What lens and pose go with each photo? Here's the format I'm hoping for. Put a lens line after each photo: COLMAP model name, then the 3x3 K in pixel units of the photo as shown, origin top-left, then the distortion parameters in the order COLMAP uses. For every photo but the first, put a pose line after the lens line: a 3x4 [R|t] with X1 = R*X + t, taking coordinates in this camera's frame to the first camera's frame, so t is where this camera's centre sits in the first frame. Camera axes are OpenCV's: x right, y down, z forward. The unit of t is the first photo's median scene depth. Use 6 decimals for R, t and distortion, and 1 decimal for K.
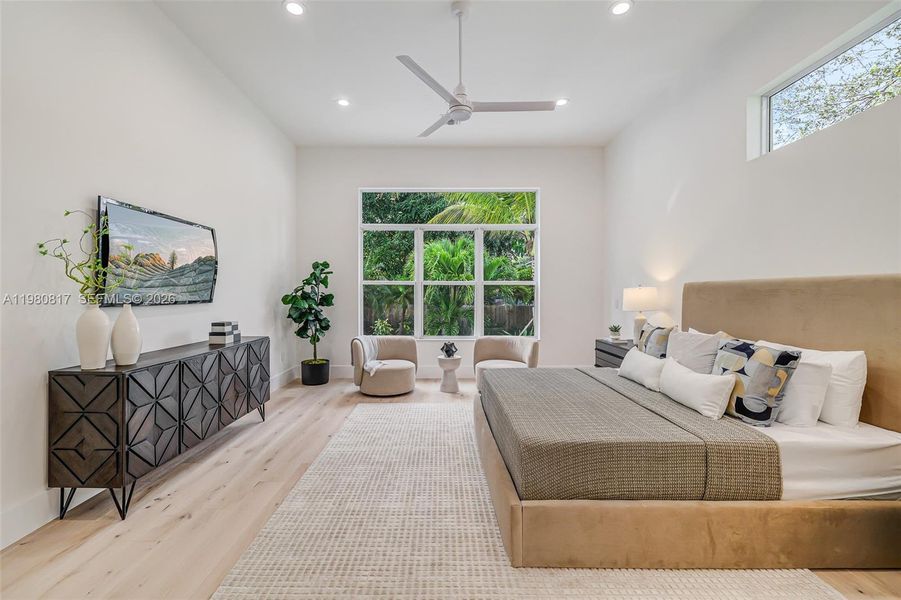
lens RADIAL K [[382.0, 0, 437.7], [0, 382.0, 292.3], [0, 0, 1]] dist [0.000005, -0.000231]
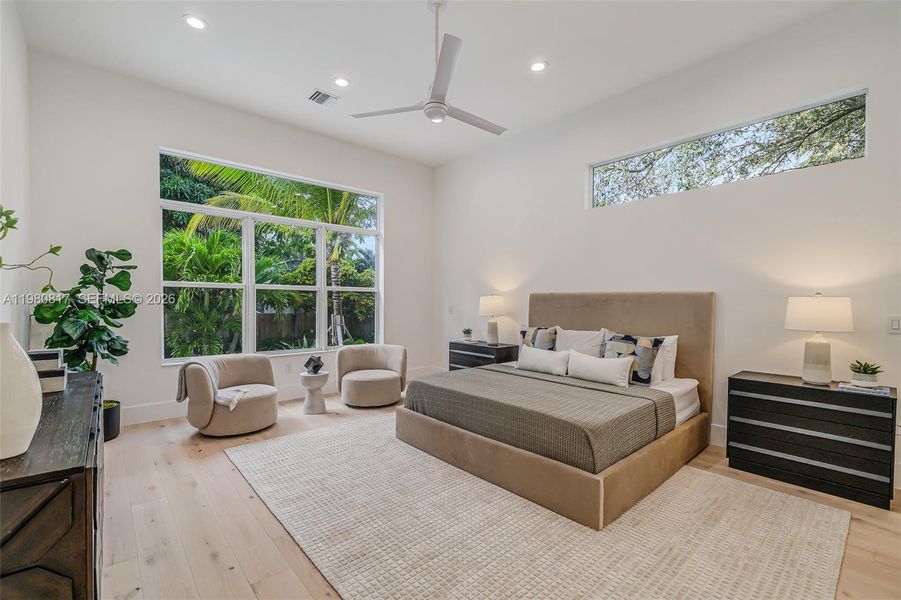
lens RADIAL K [[394.1, 0, 444.6], [0, 394.1, 304.7], [0, 0, 1]] dist [-0.000671, -0.000109]
pose [[0.749377, -0.004255, 0.662130, -0.380524], [-0.008109, 0.999845, 0.015603, -0.002906], [-0.662094, -0.017062, 0.749226, 0.154434]]
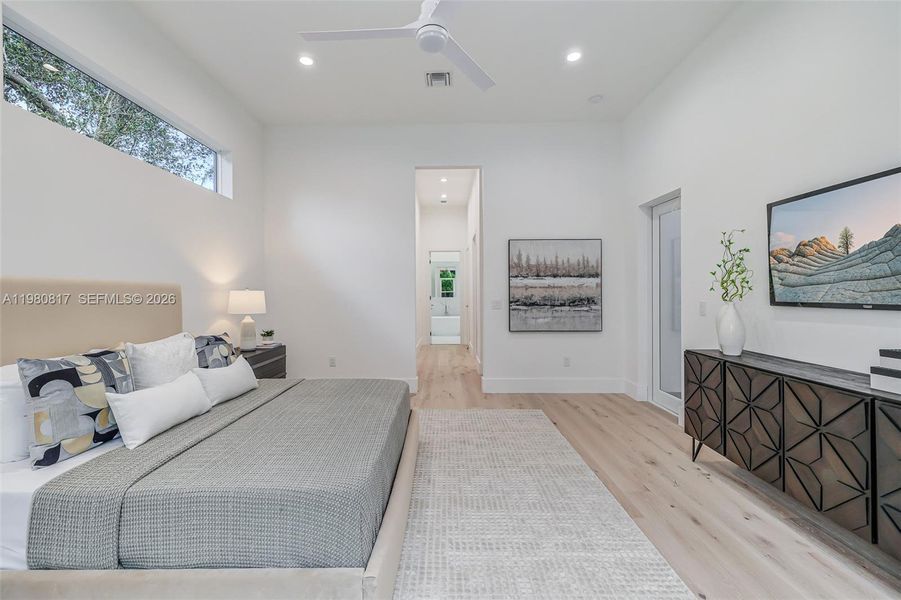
lens RADIAL K [[382.0, 0, 437.7], [0, 382.0, 292.3], [0, 0, 1]] dist [0.000005, -0.000231]
pose [[-0.999865, 0.000289, 0.016421, 0.022027], [0.000090, 0.999926, -0.012164, 0.010563], [-0.016423, -0.012160, -0.999791, 1.120818]]
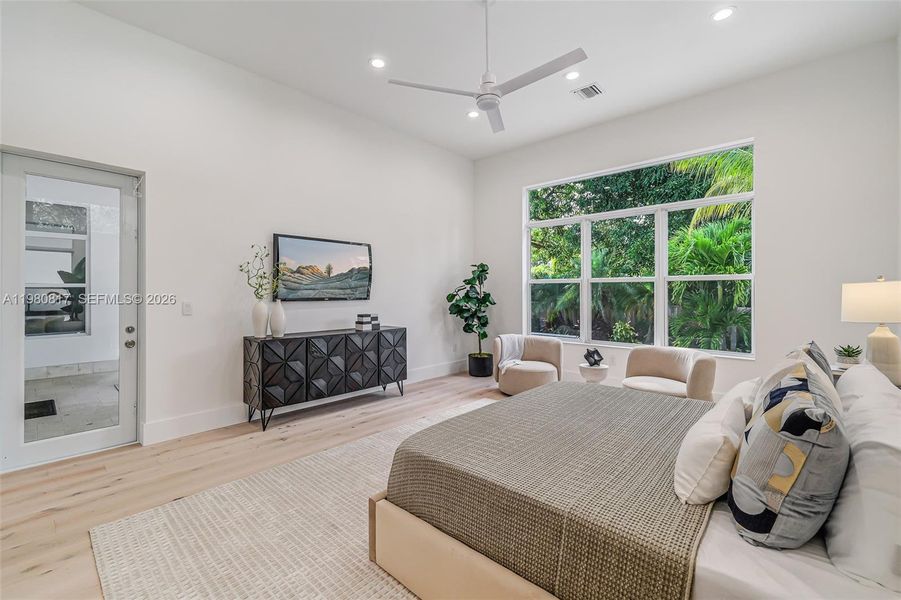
lens RADIAL K [[385.4, 0, 441.0], [0, 385.4, 285.0], [0, 0, 1]] dist [0.000258, 0.000088]
pose [[0.734510, -0.015164, -0.678428, 0.414757], [0.005306, 0.999848, -0.016604, -0.000672], [0.678577, 0.008596, 0.734479, 0.140321]]
